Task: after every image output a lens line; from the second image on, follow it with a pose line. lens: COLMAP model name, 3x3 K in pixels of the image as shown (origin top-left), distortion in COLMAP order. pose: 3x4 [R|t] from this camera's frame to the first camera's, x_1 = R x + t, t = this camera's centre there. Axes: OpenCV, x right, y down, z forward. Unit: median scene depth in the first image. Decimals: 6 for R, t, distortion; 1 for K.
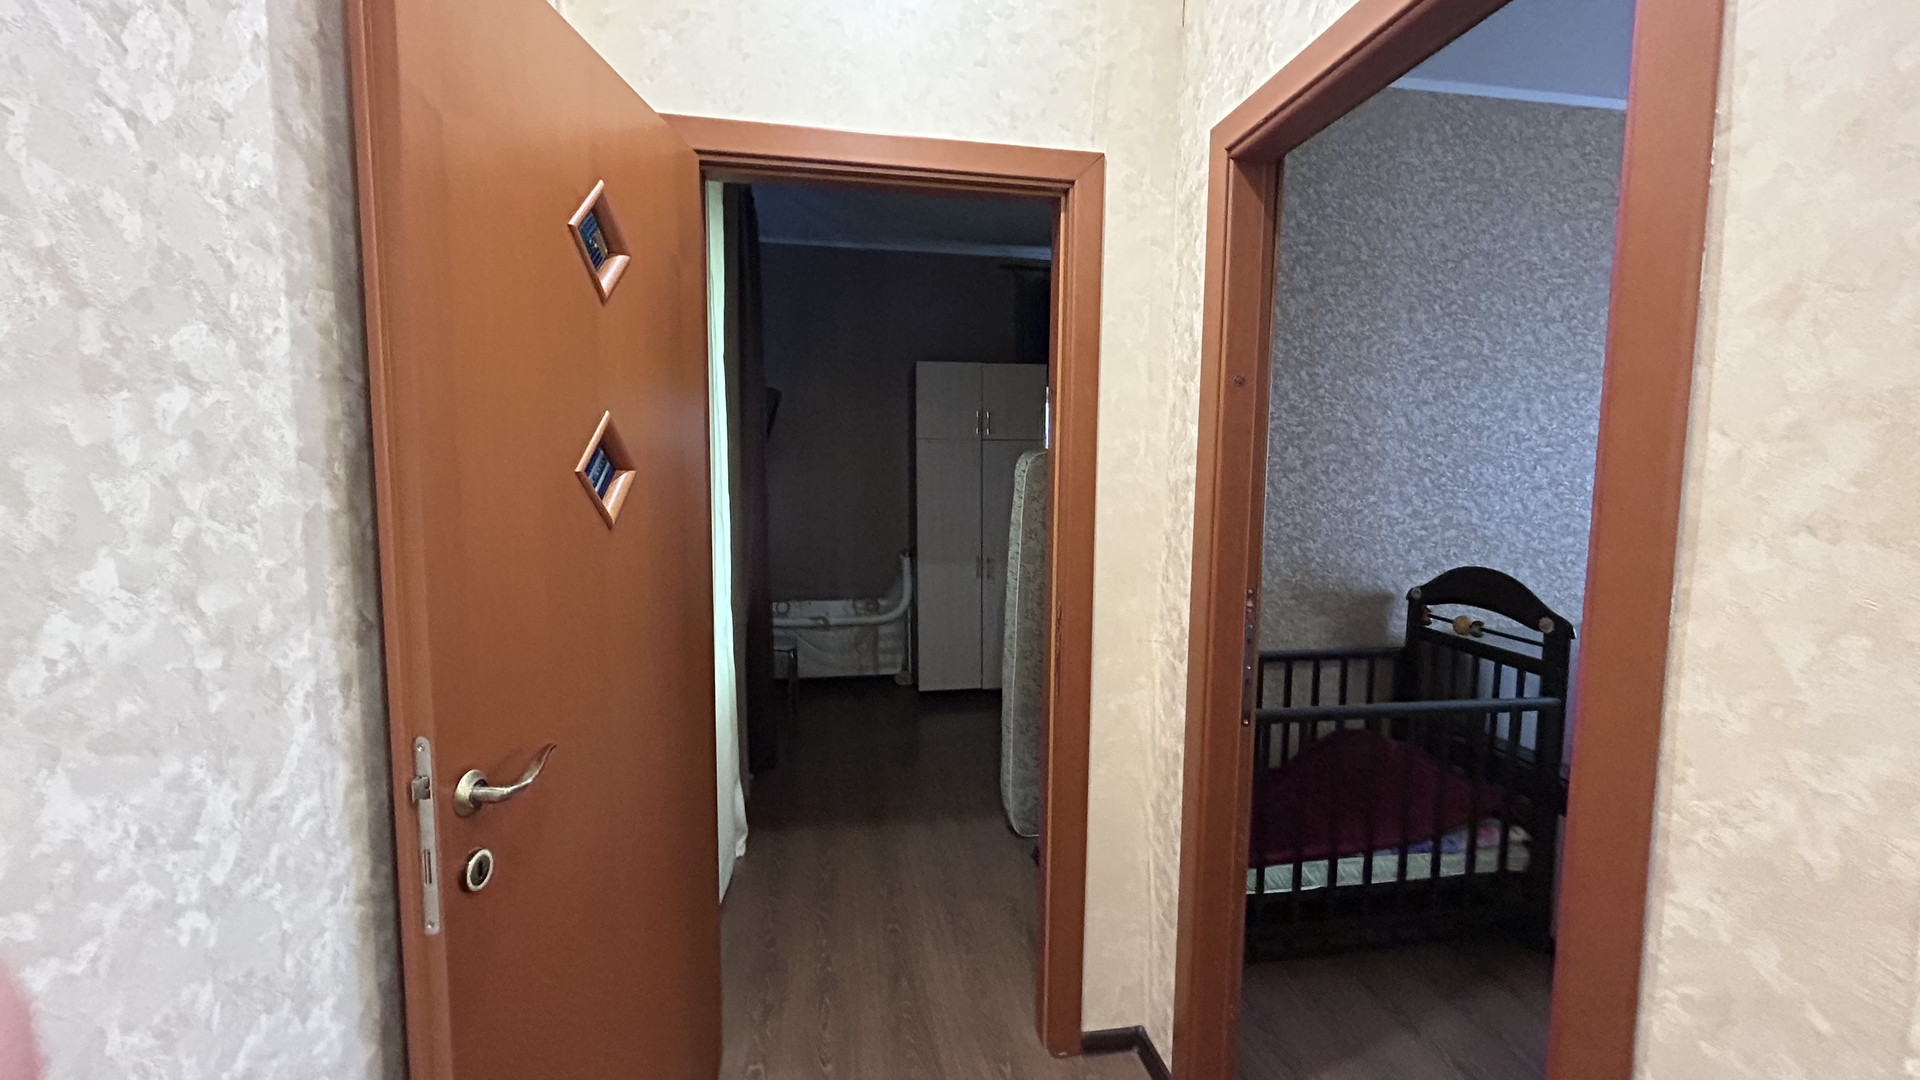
lens RADIAL K [[769.9, 0, 962.2], [0, 769.9, 537.5], [0, 0, 1]] dist [-0.002069, 0.000388]
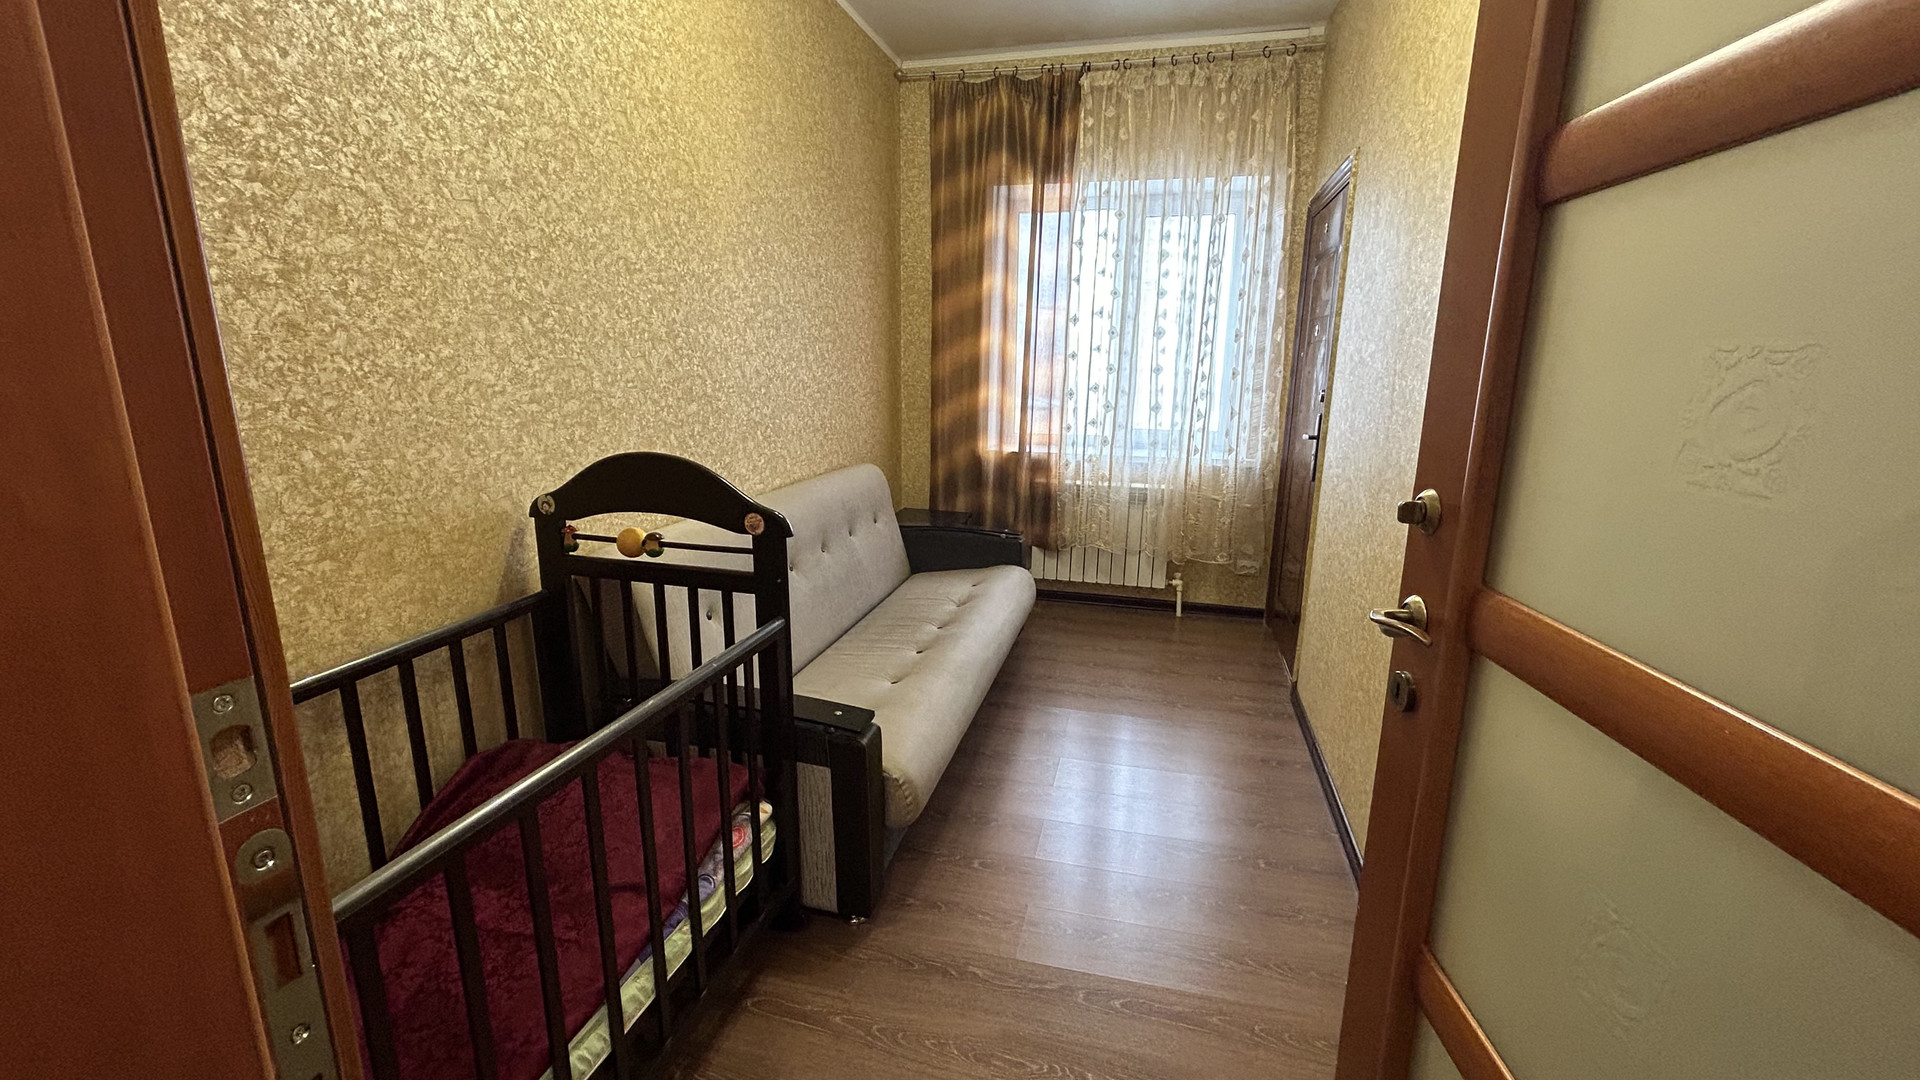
lens RADIAL K [[769.9, 0, 962.2], [0, 769.9, 537.5], [0, 0, 1]] dist [-0.002069, 0.000388]
pose [[0.408012, -0.207617, 0.889057, 0.163712], [0.074705, 0.978126, 0.194133, 0.001683], [-0.909915, -0.012791, 0.414597, 0.430644]]
